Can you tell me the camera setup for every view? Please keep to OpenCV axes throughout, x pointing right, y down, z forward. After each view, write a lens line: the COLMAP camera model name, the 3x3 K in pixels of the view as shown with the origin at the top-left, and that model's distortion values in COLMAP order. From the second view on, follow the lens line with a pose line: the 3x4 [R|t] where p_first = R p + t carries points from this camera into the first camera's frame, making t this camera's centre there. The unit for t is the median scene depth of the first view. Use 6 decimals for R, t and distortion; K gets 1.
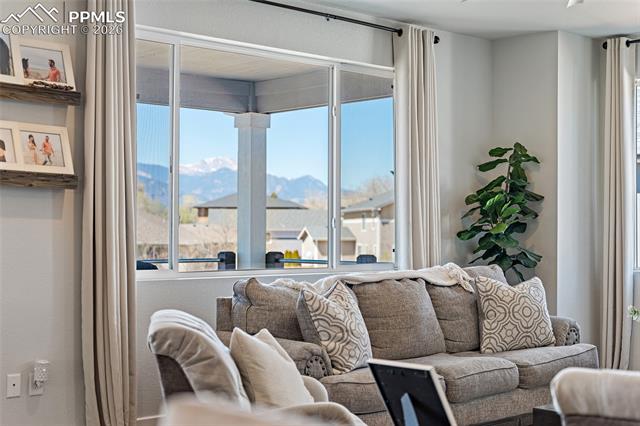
lens RADIAL K [[981.8, 0, 321.1], [0, 981.8, 213.5], [0, 0, 1]] dist [0.002275, 0.000000]
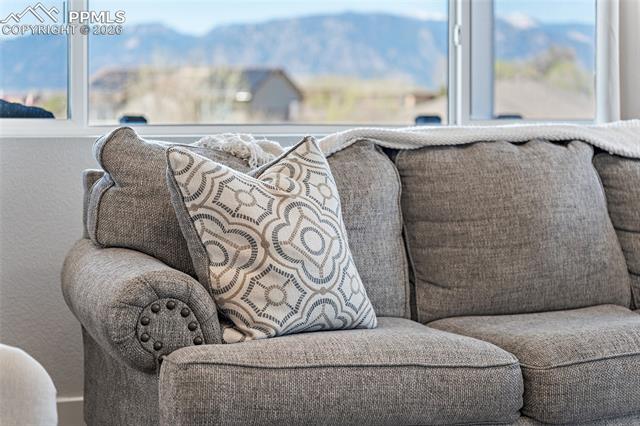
lens RADIAL K [[1306.1, 0, 319.3], [0, 1306.1, 214.2], [0, 0, 1]] dist [0.110690, 0.000000]
pose [[0.935703, 0.025482, -0.351867, 0.253065], [0.007113, 0.995823, 0.091032, 0.053541], [0.352716, -0.087682, 0.931613, 0.469218]]
